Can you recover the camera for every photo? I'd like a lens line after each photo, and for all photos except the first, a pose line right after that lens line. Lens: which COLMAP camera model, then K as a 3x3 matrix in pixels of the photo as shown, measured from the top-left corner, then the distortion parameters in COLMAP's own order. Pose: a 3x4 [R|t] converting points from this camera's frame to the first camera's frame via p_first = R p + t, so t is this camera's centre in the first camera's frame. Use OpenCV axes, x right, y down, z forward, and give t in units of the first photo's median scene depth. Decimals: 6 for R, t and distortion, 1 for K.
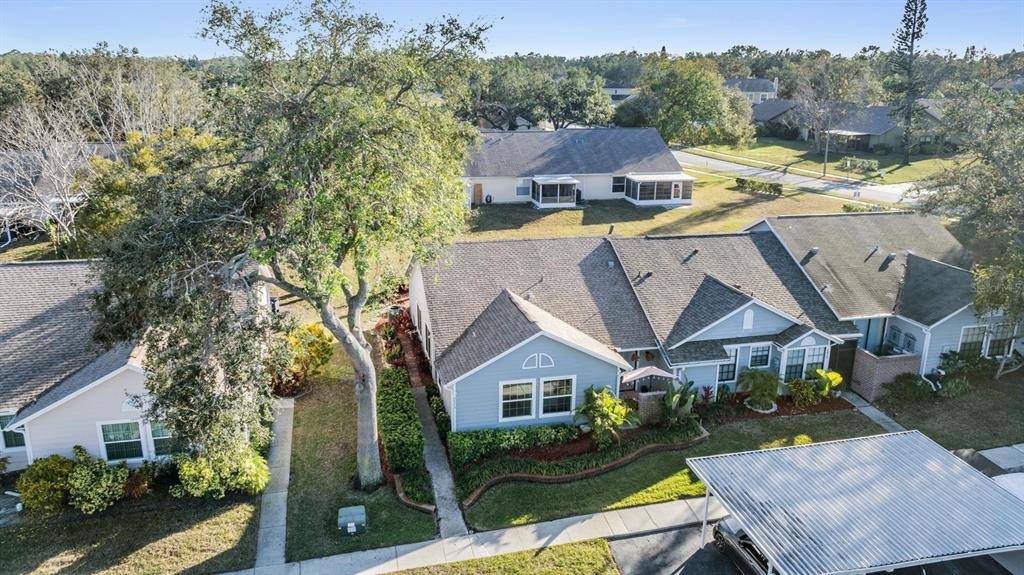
lens RADIAL K [[712.2, 0, 500.0], [0, 712.2, 287.2], [0, 0, 1]] dist [-0.032975, 0.019318]
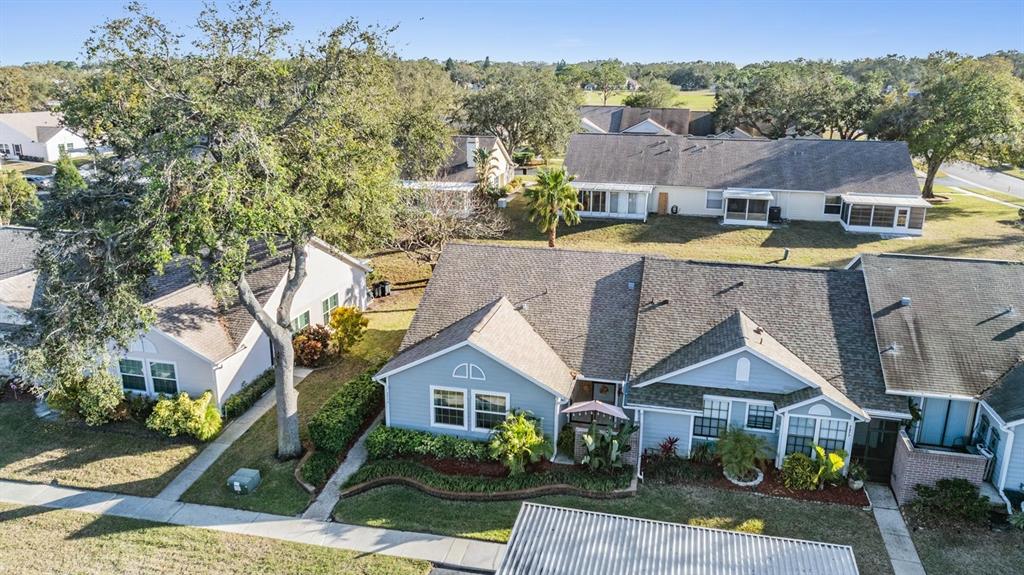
lens RADIAL K [[712.2, 0, 514.8], [0, 712.2, 295.1], [0, 0, 1]] dist [-0.032975, 0.019318]
pose [[0.896863, 0.128135, -0.423342, 0.475345], [-0.126210, 0.991464, 0.032712, -0.036347], [0.423920, 0.024092, 0.905379, 0.141370]]
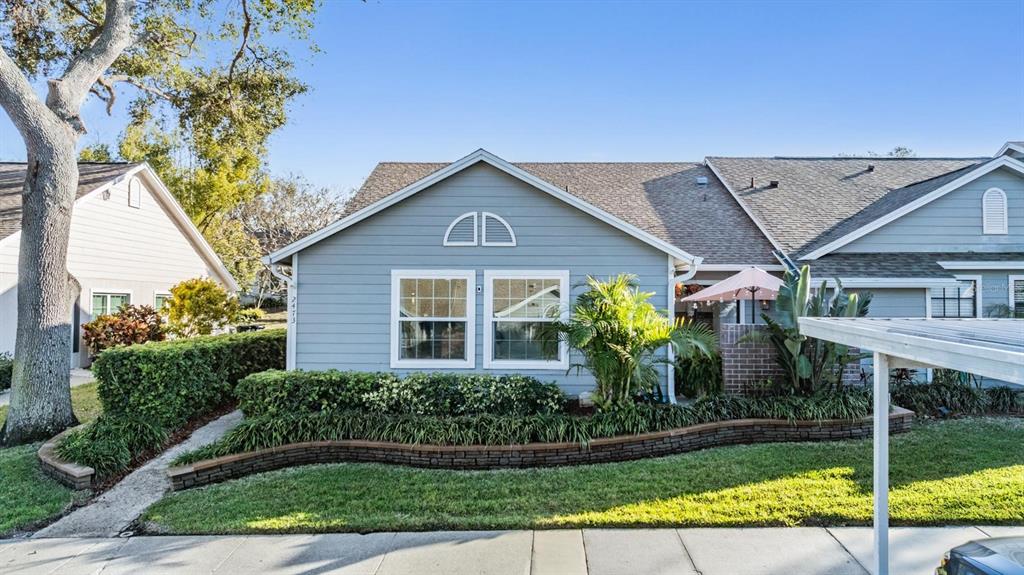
lens RADIAL K [[712.2, 0, 511.7], [0, 712.2, 283.7], [0, 0, 1]] dist [-0.032975, 0.019318]
pose [[0.967065, -0.008012, -0.254404, 0.178157], [-0.070448, 0.952033, -0.297775, 0.255109], [0.244586, 0.305890, 0.920113, 0.561675]]
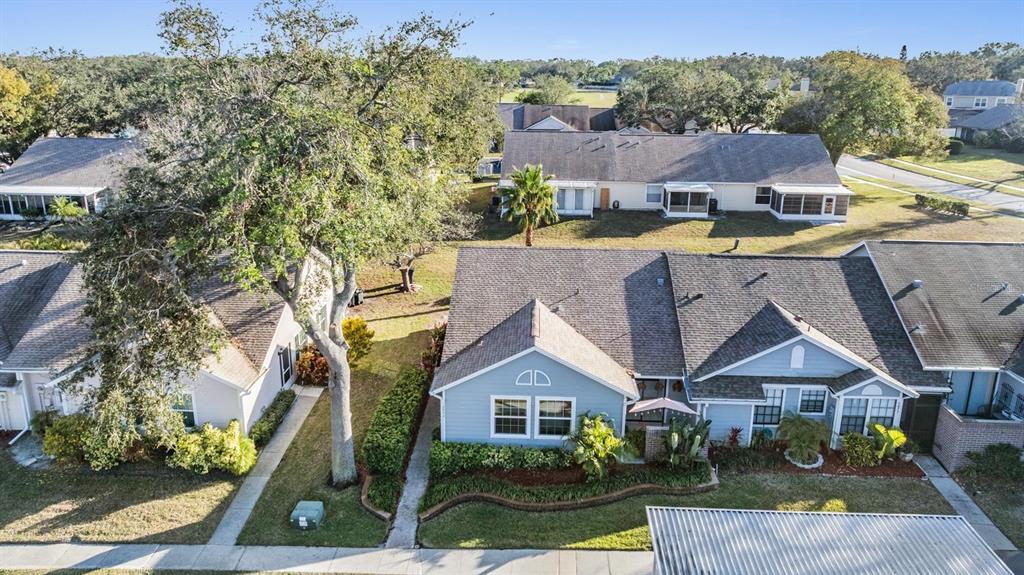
lens RADIAL K [[712.2, 0, 509.2], [0, 712.2, 293.3], [0, 0, 1]] dist [-0.032975, 0.019318]
pose [[0.961531, 0.079704, -0.262880, 0.245910], [-0.078188, 0.996806, 0.016239, -0.019673], [0.263335, 0.004940, 0.964692, 0.079482]]
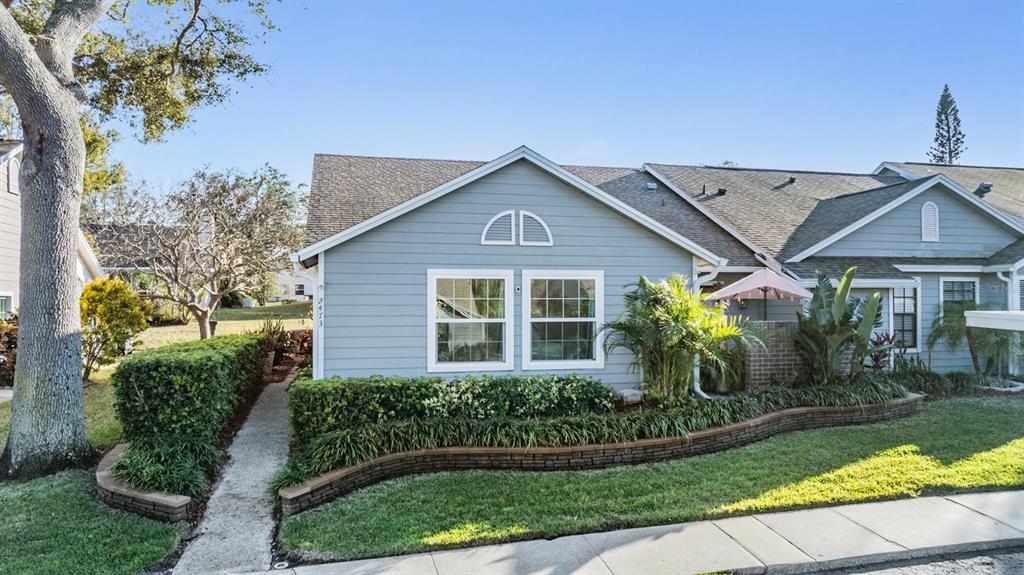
lens RADIAL K [[712.2, 0, 502.9], [0, 712.2, 316.6], [0, 0, 1]] dist [-0.032975, 0.019318]
pose [[0.999942, -0.008607, -0.006415, 0.044232], [0.006591, 0.963967, -0.265939, 0.259499], [0.008473, 0.265882, 0.963968, 0.550426]]
